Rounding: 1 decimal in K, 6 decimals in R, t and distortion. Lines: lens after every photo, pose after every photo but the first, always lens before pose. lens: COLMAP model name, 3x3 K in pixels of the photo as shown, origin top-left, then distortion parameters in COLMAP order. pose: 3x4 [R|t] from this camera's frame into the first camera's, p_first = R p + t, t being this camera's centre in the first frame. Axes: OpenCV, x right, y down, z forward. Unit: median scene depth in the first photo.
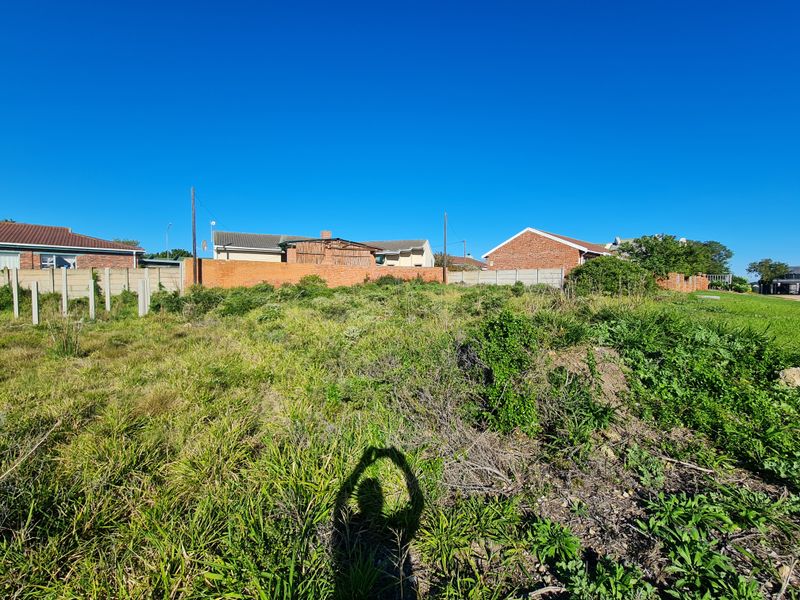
lens RADIAL K [[328.9, 0, 407.4], [0, 328.9, 292.8], [0, 0, 1]] dist [-0.003539, 0.000222]
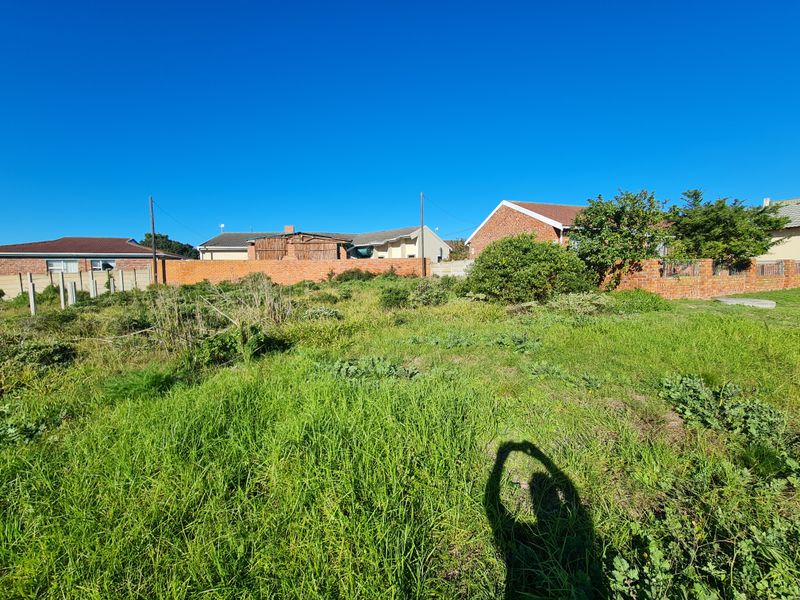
lens RADIAL K [[328.9, 0, 405.9], [0, 328.9, 294.7], [0, 0, 1]] dist [-0.003539, 0.000222]
pose [[0.921302, 0.008009, -0.388764, 0.457031], [0.007433, 0.999242, 0.038201, -0.017487], [0.388776, -0.038084, 0.920545, 0.229022]]
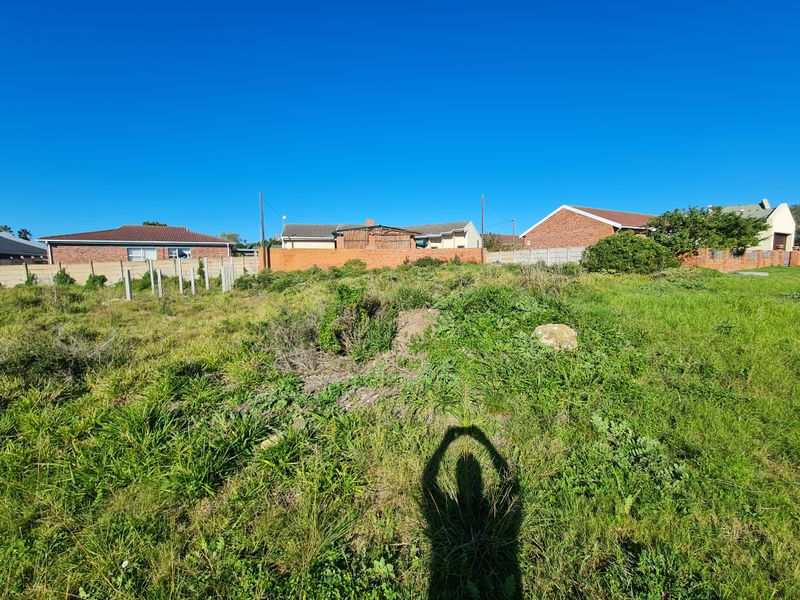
lens RADIAL K [[328.9, 0, 406.7], [0, 328.9, 295.0], [0, 0, 1]] dist [-0.003539, 0.000222]
pose [[0.969044, 0.003764, -0.246860, 0.157680], [0.012484, 0.997858, 0.064220, 0.001068], [0.246573, -0.065313, 0.966921, -0.082122]]
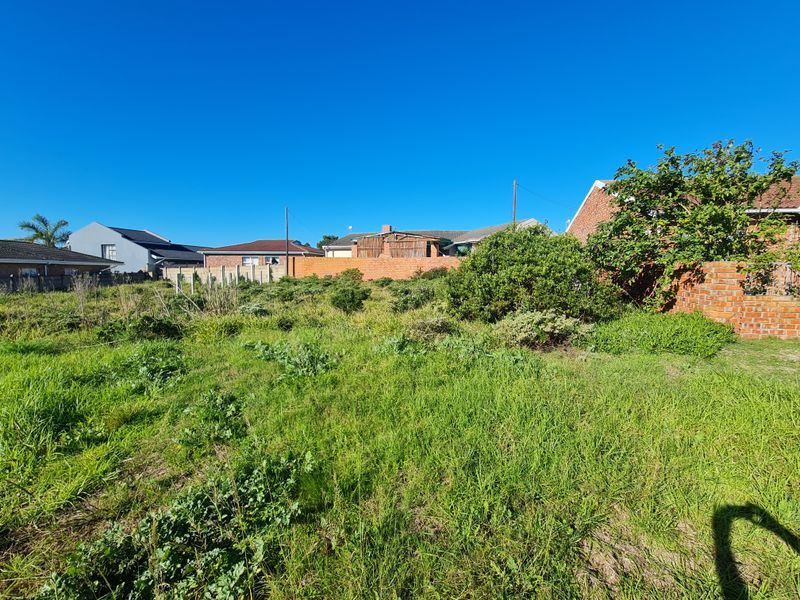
lens RADIAL K [[328.9, 0, 402.0], [0, 328.9, 296.7], [0, 0, 1]] dist [-0.003539, 0.000222]
pose [[0.617633, 0.065623, -0.783724, 0.615948], [-0.030726, 0.997765, 0.059331, -0.026080], [0.785866, -0.012564, 0.618269, 0.395112]]
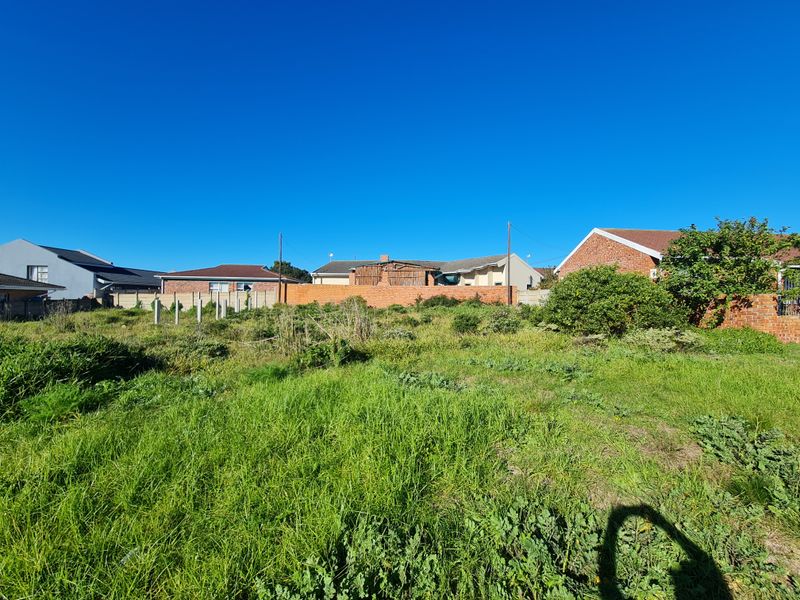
lens RADIAL K [[328.9, 0, 404.3], [0, 328.9, 297.2], [0, 0, 1]] dist [-0.003539, 0.000222]
pose [[0.774008, 0.005129, -0.633155, 0.500418], [-0.029366, 0.999182, -0.027805, -0.019287], [0.632494, 0.040114, 0.773525, 0.202175]]
